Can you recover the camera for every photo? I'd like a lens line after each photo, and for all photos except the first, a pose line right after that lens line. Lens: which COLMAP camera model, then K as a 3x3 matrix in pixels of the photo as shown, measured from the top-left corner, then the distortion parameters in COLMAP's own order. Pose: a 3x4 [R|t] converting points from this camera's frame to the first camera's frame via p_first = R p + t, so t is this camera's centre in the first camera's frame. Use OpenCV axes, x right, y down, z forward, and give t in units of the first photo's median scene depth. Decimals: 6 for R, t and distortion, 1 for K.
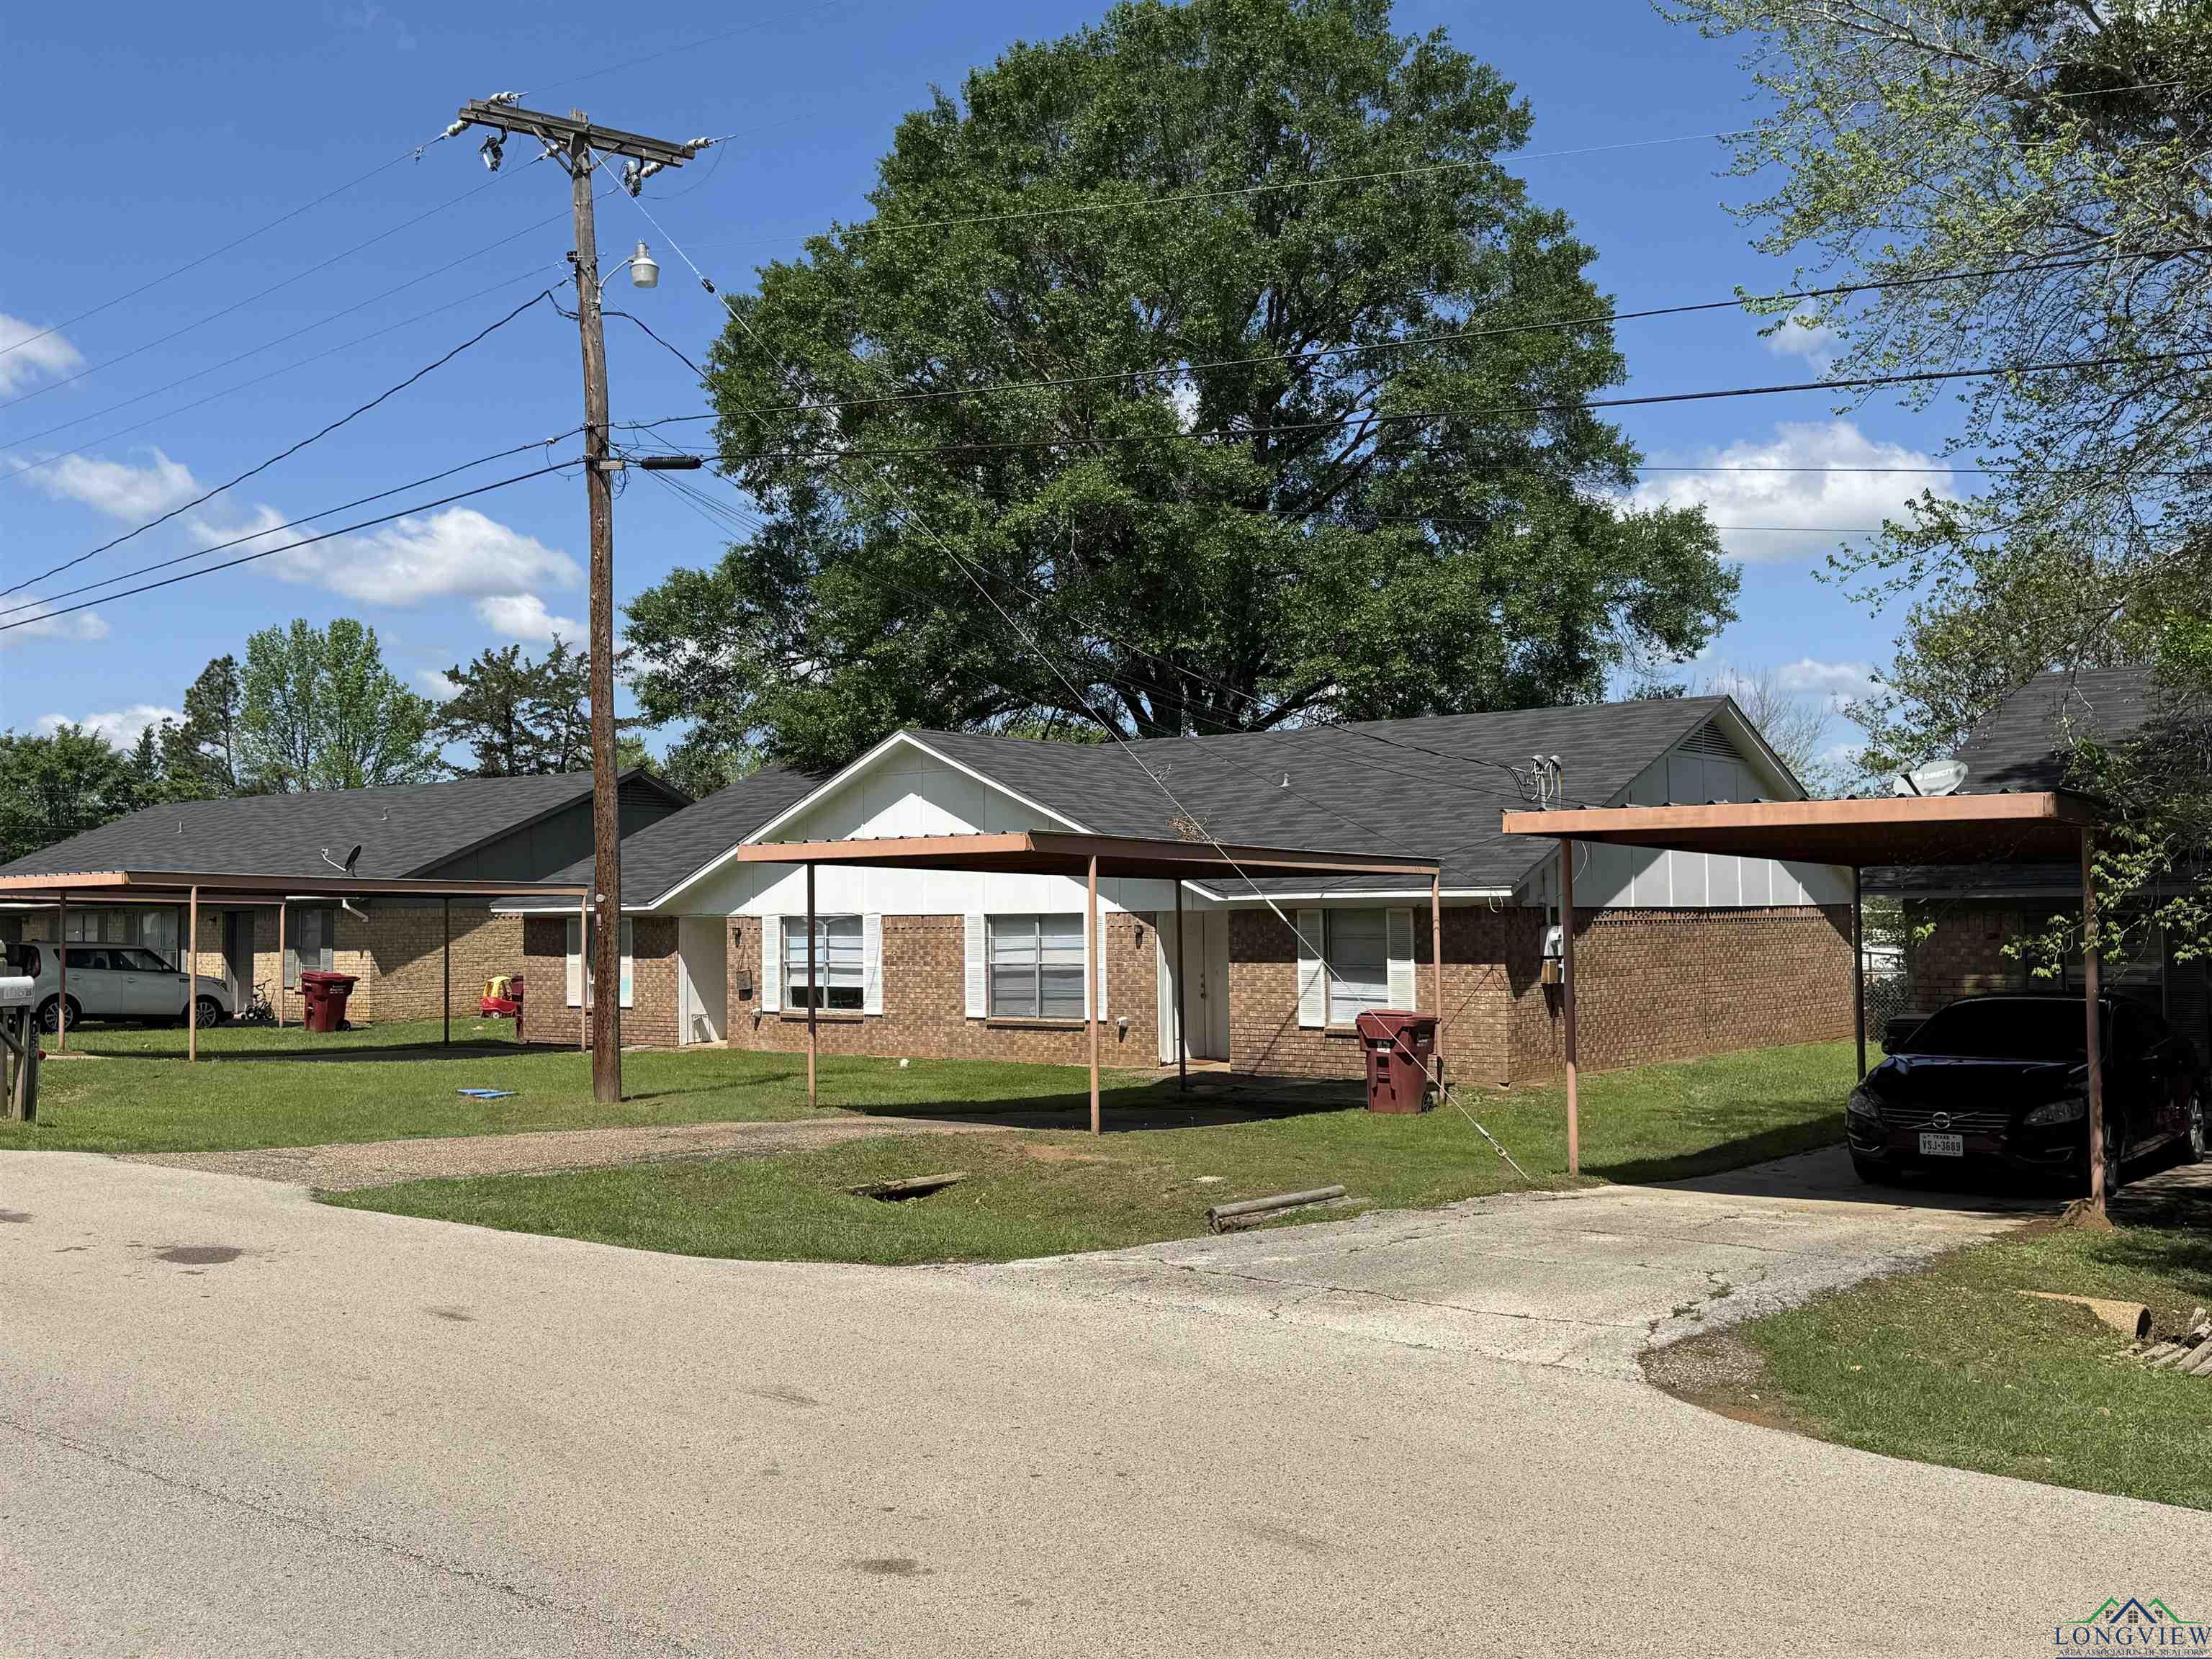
lens RADIAL K [[2071.0, 0, 1079.4], [0, 2071.0, 828.7], [0, 0, 1]] dist [0.190760, -0.384851]
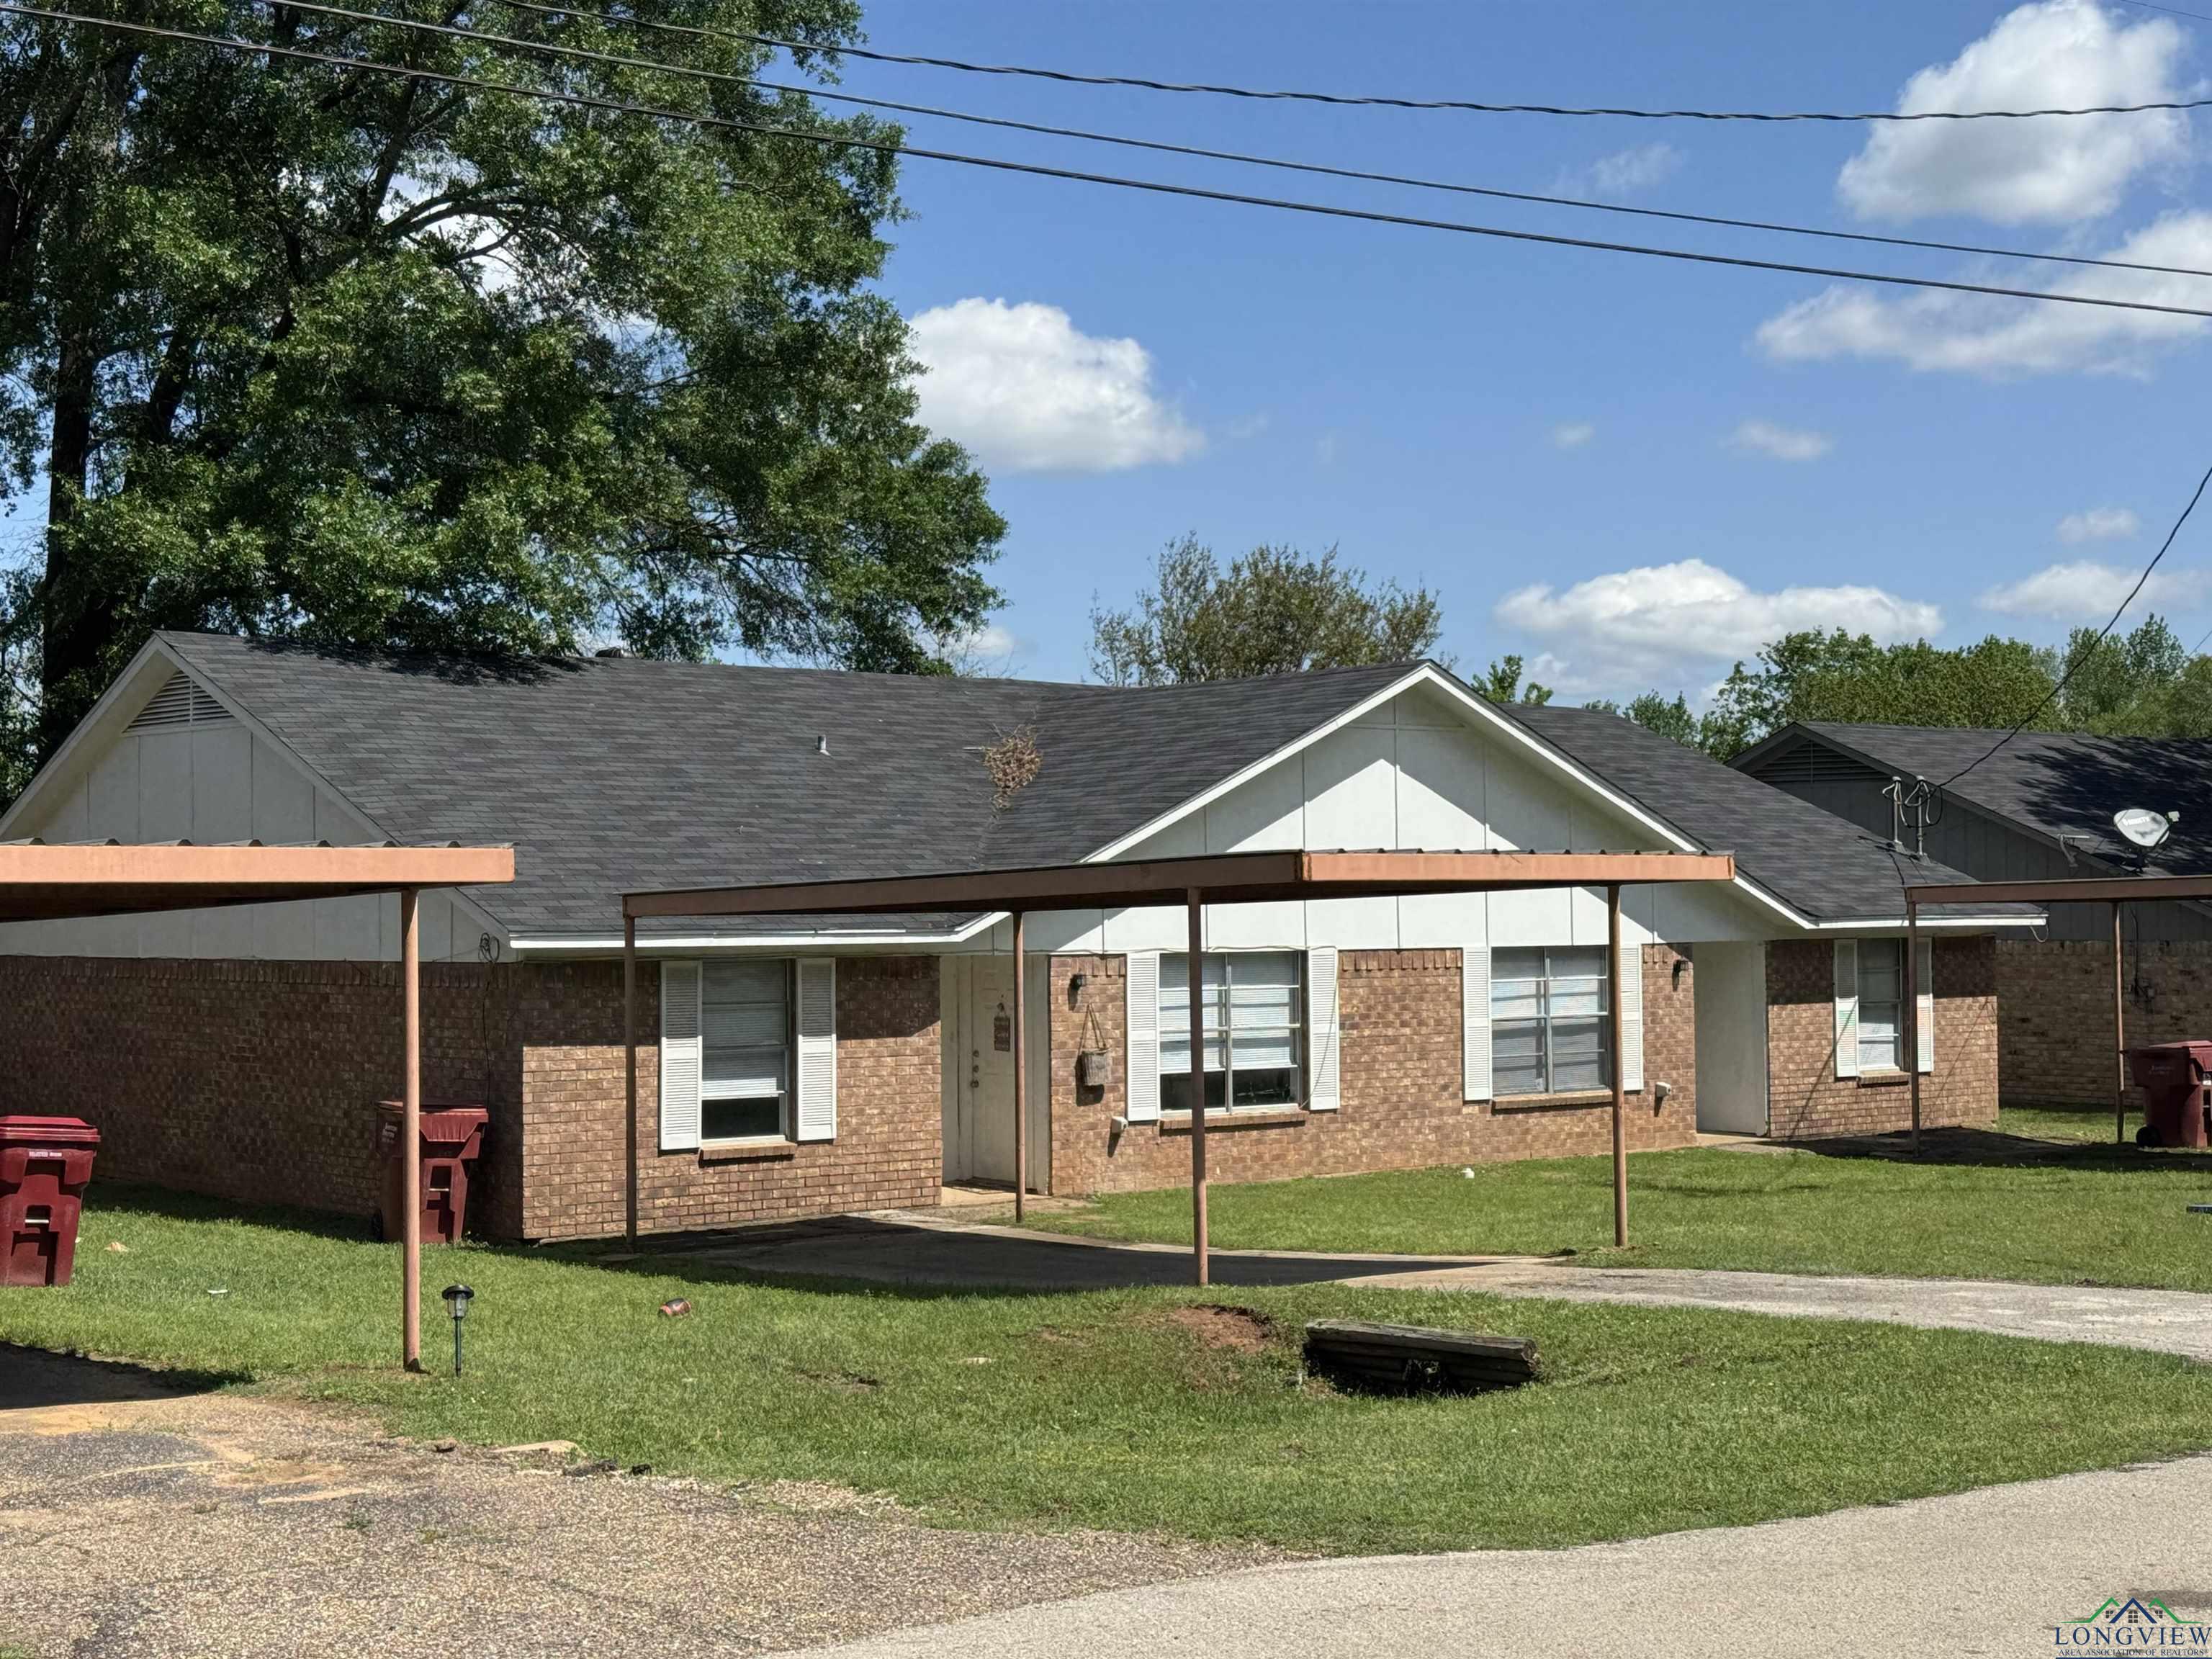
lens RADIAL K [[3111.5, 0, 1069.9], [0, 3111.5, 818.9], [0, 0, 1]] dist [0.153927, -0.104340]
pose [[0.216815, 0.039022, 0.975433, -0.993941], [-0.032161, 0.998944, -0.032814, 0.034252], [-0.975683, -0.024257, 0.217841, 0.840815]]
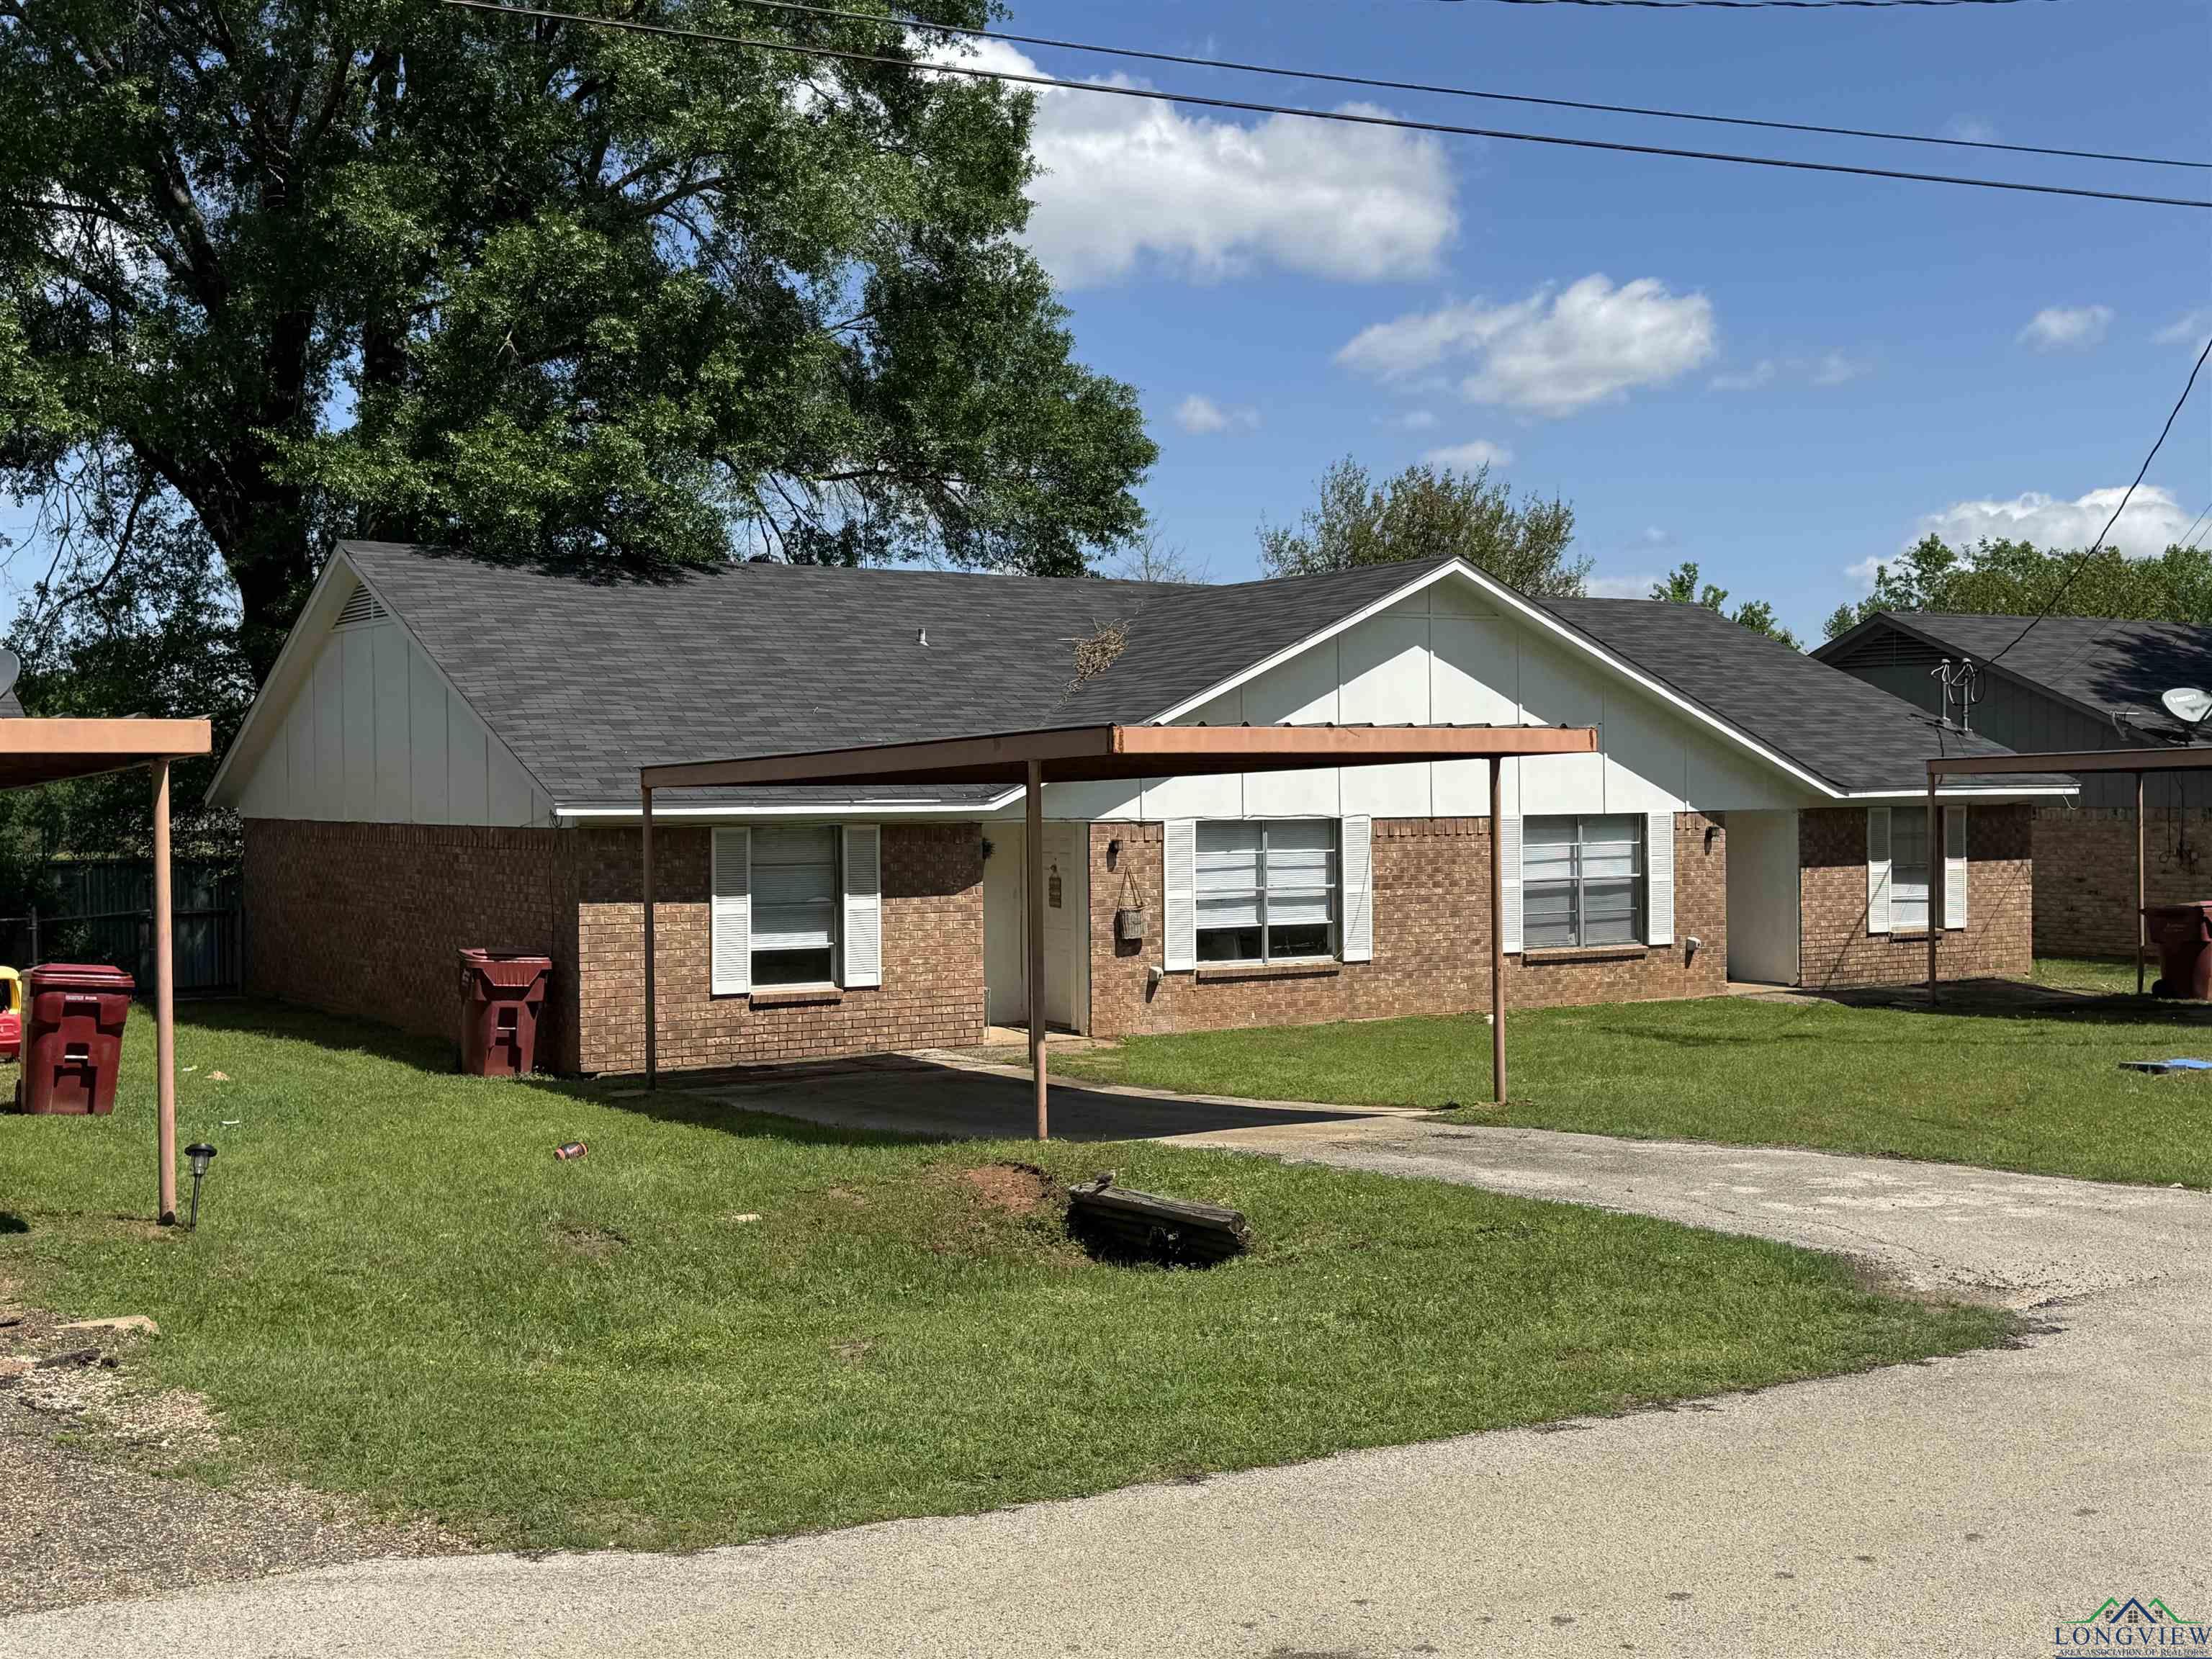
lens RADIAL K [[2493.5, 0, 1096.3], [0, 2493.5, 809.3], [0, 0, 1]] dist [0.193002, -0.401639]
pose [[0.336997, 0.000241, 0.941506, -0.881246], [-0.032122, 0.999421, 0.011242, 0.031108], [-0.940958, -0.034032, 0.336809, 0.773082]]
